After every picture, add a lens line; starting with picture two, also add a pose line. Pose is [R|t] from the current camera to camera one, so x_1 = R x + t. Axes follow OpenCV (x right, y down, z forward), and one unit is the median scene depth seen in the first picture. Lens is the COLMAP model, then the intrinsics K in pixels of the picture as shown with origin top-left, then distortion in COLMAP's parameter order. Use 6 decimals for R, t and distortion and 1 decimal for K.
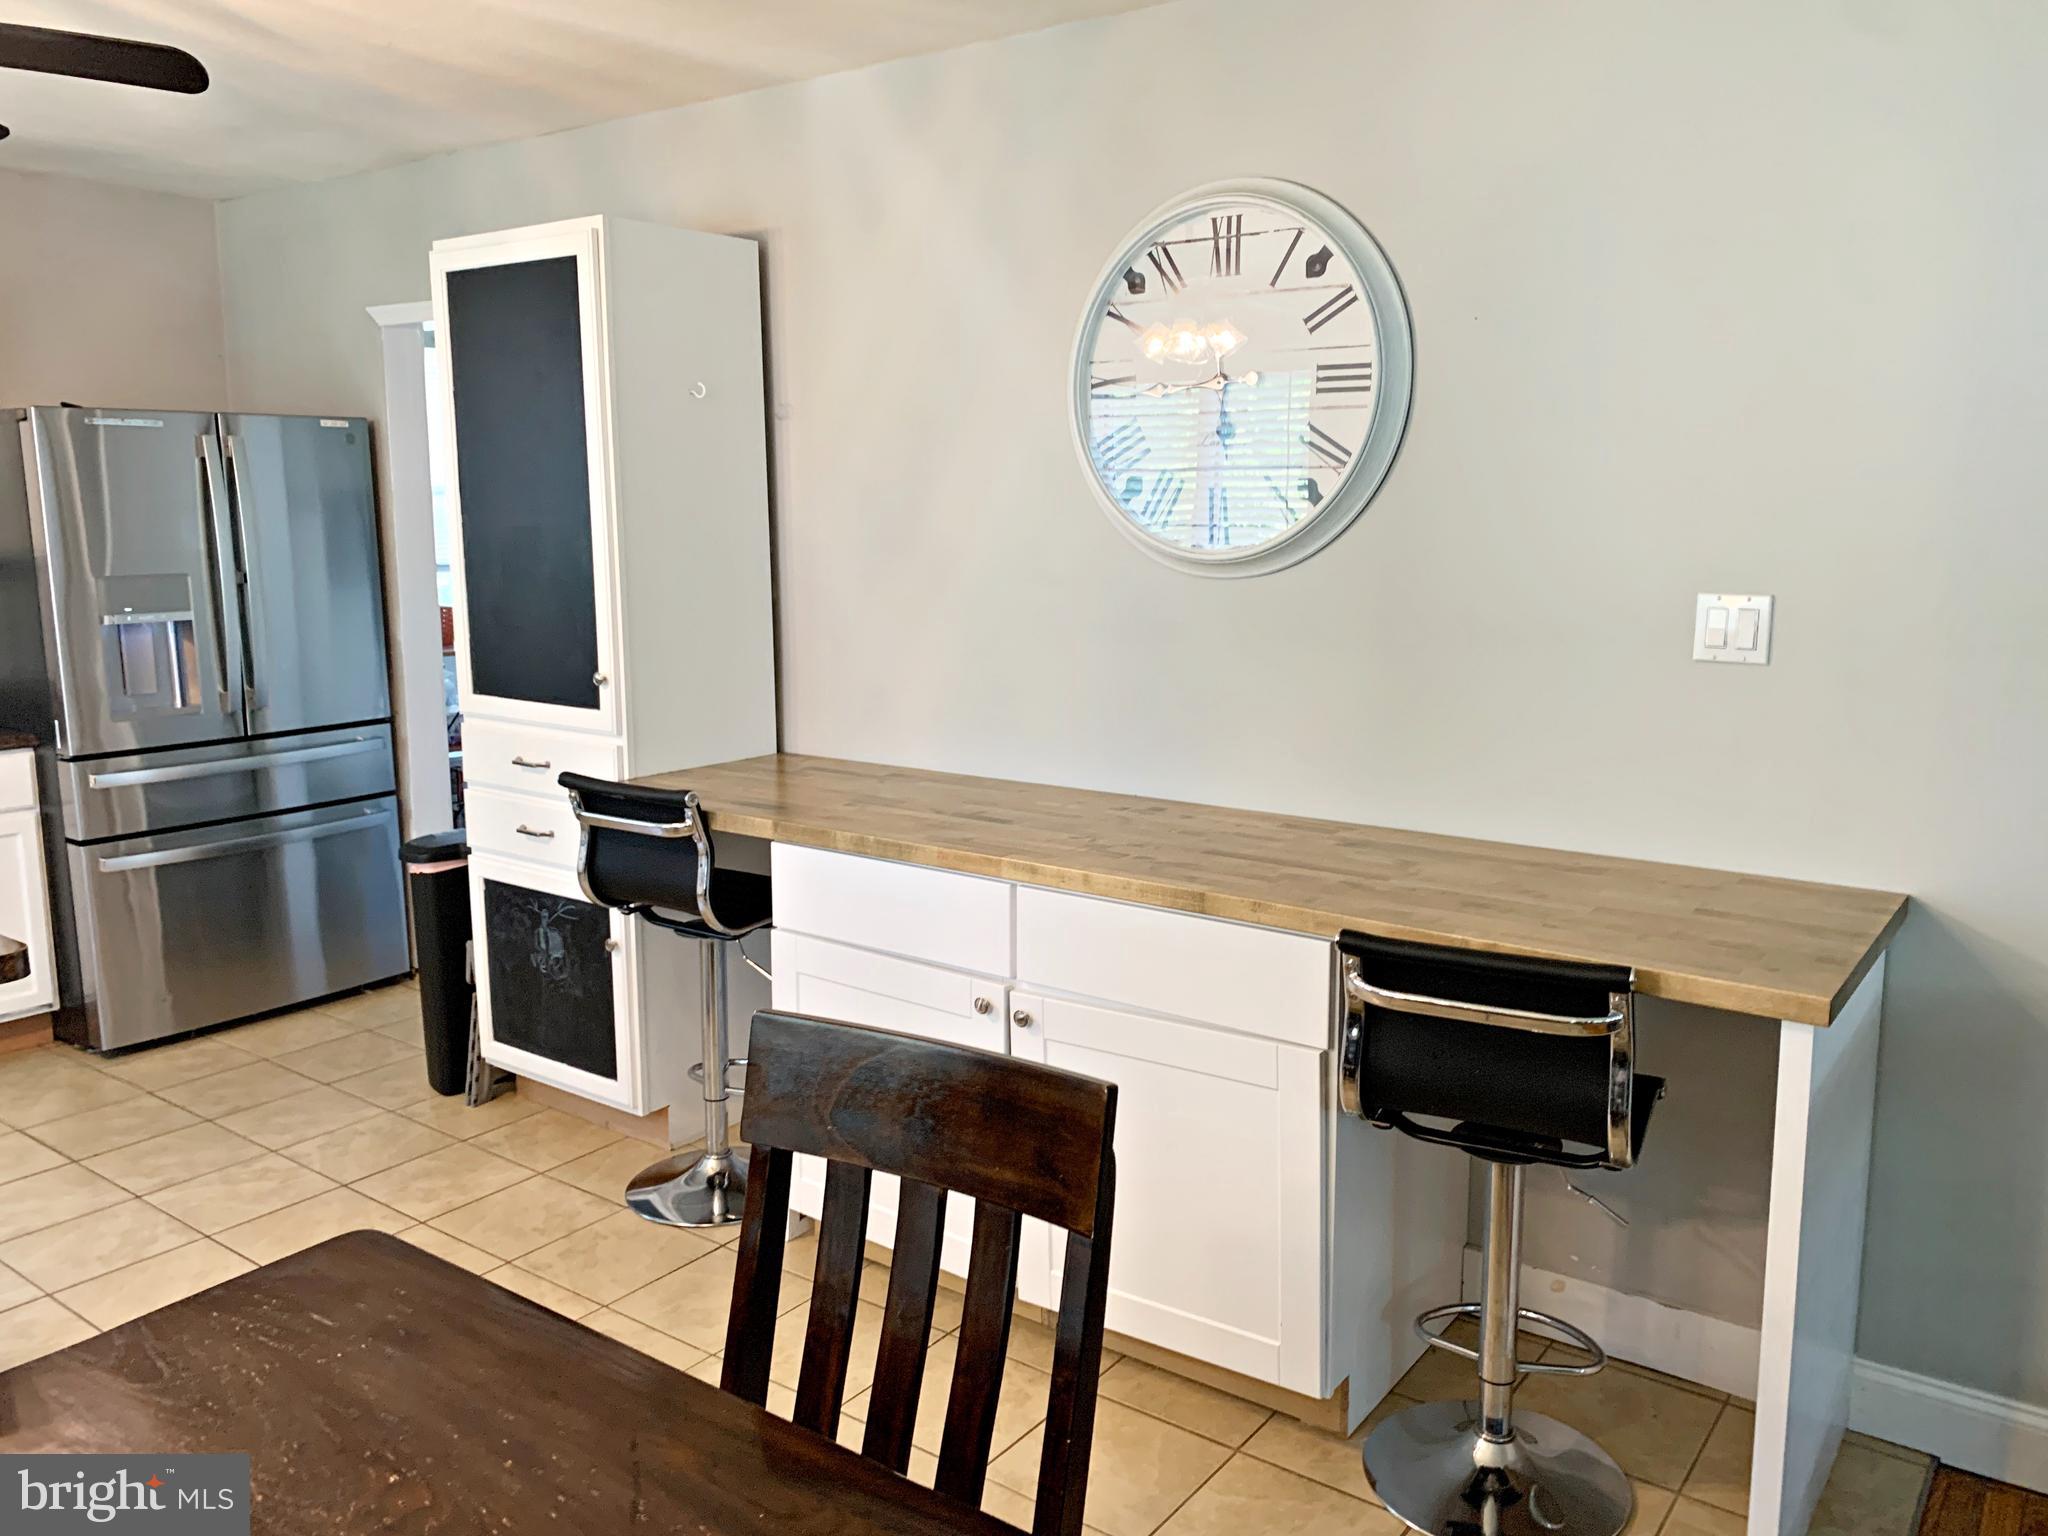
lens RADIAL K [[1573.4, 0, 1053.0], [0, 1573.4, 739.4], [0, 0, 1]] dist [0.063128, -0.086074]
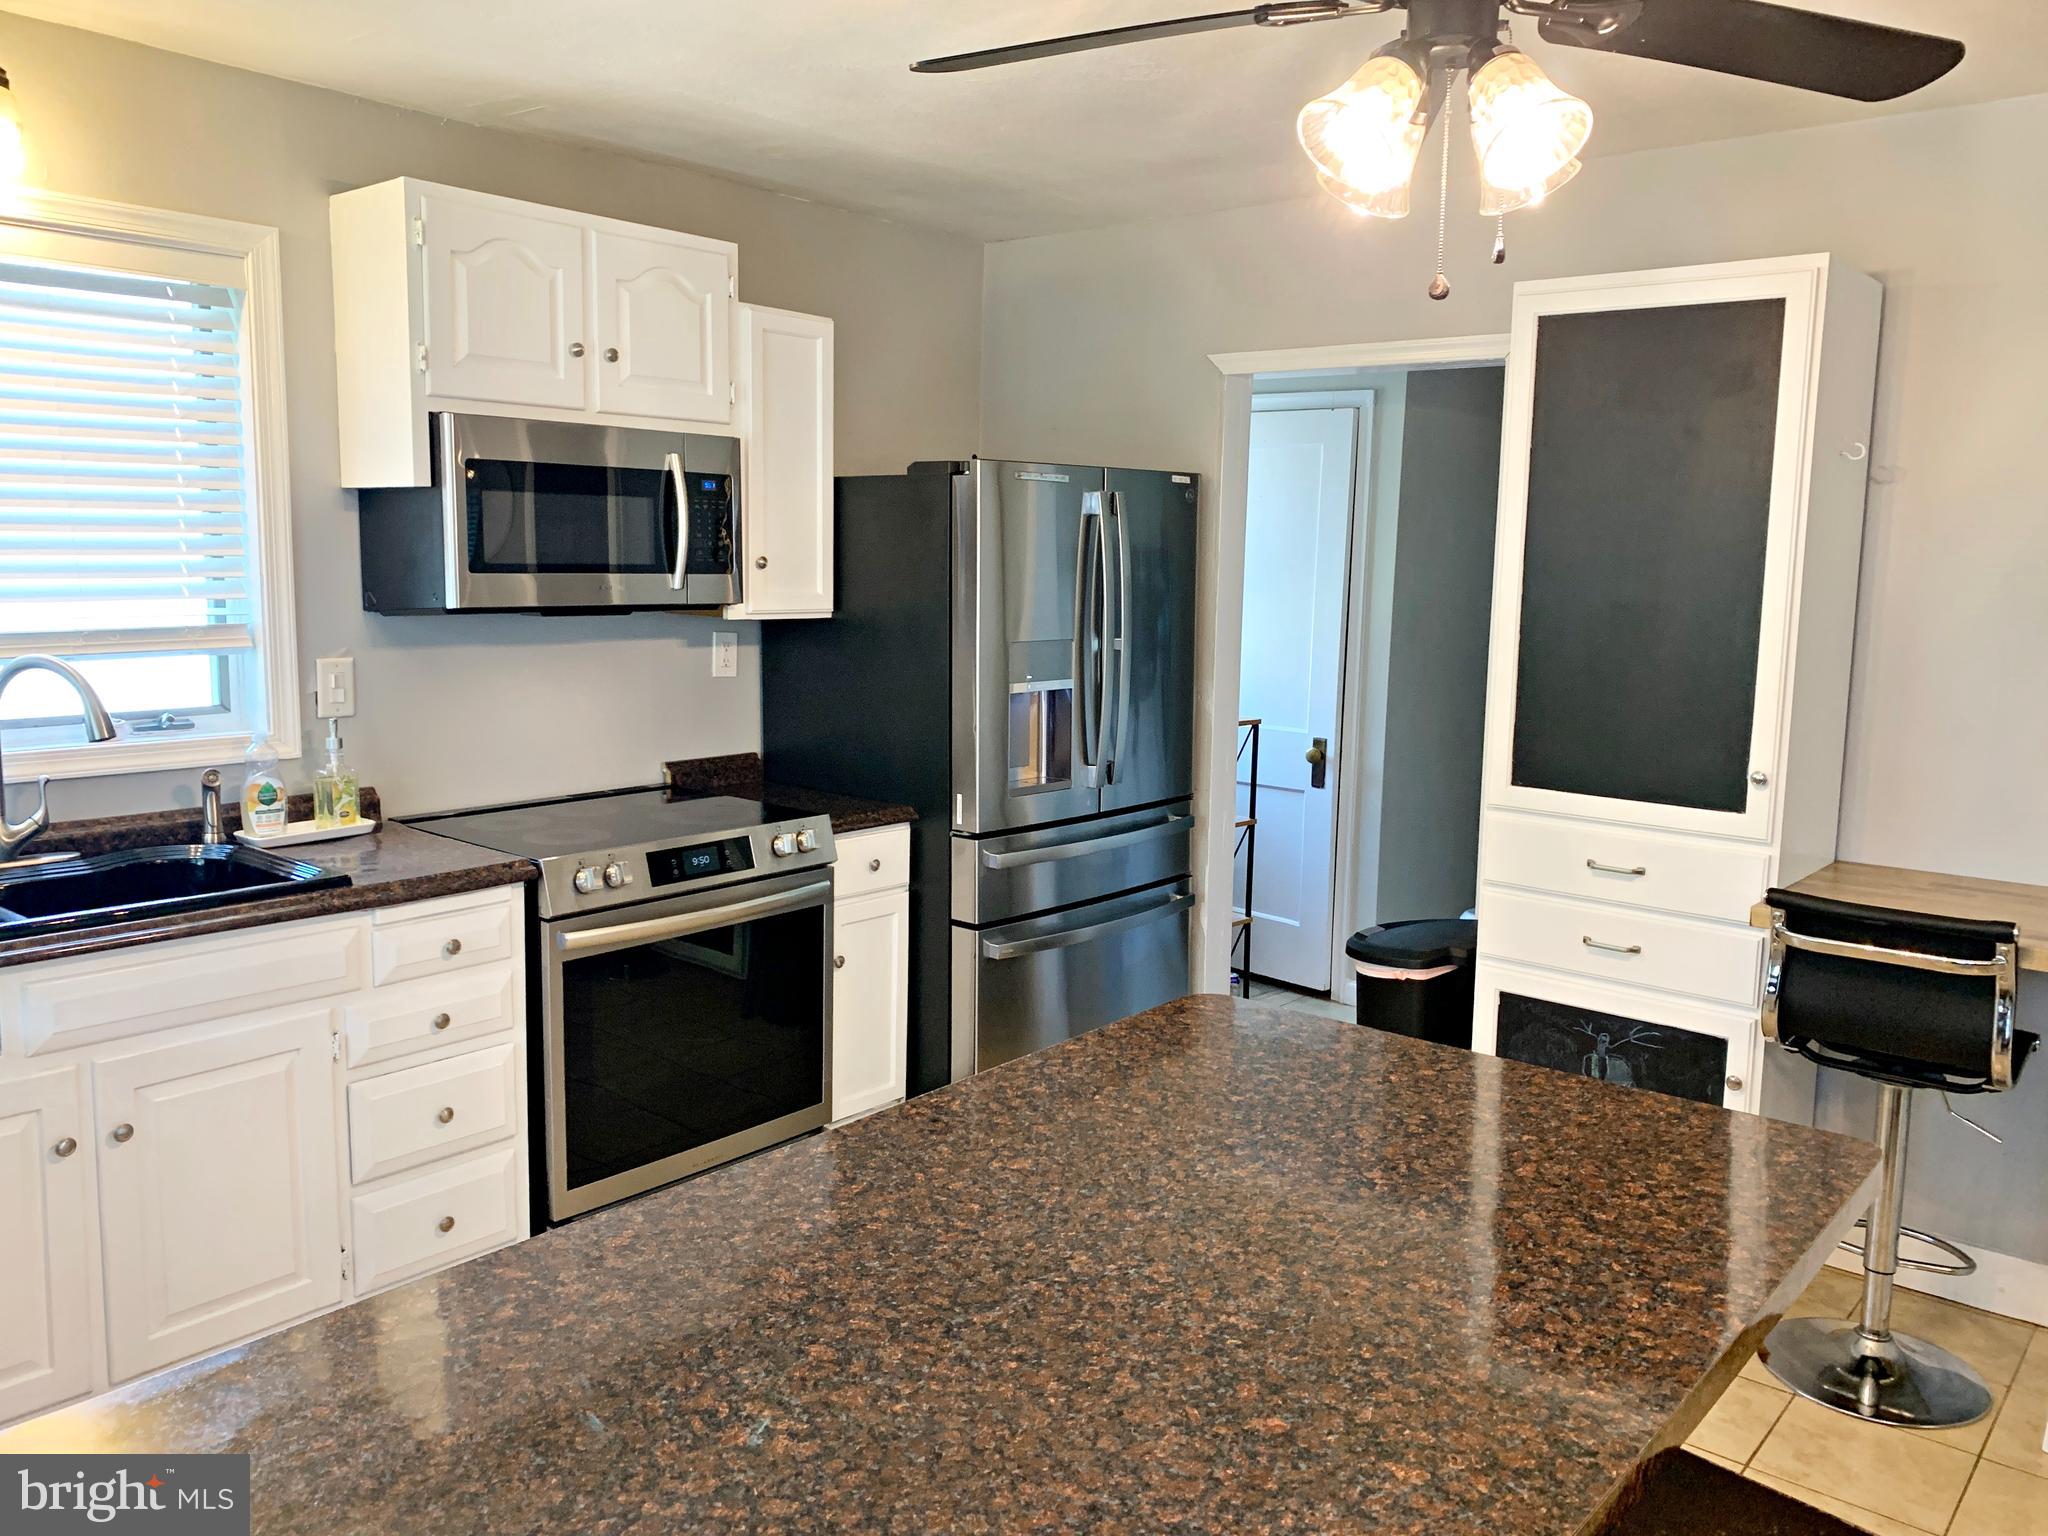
lens RADIAL K [[1573.4, 0, 1064.2], [0, 1573.4, 743.2], [0, 0, 1]] dist [0.063128, -0.086074]
pose [[0.997702, 0.026939, -0.062177, -0.610918], [-0.028448, 0.999319, -0.023516, -0.026794], [0.061501, 0.025231, 0.997788, 0.101856]]
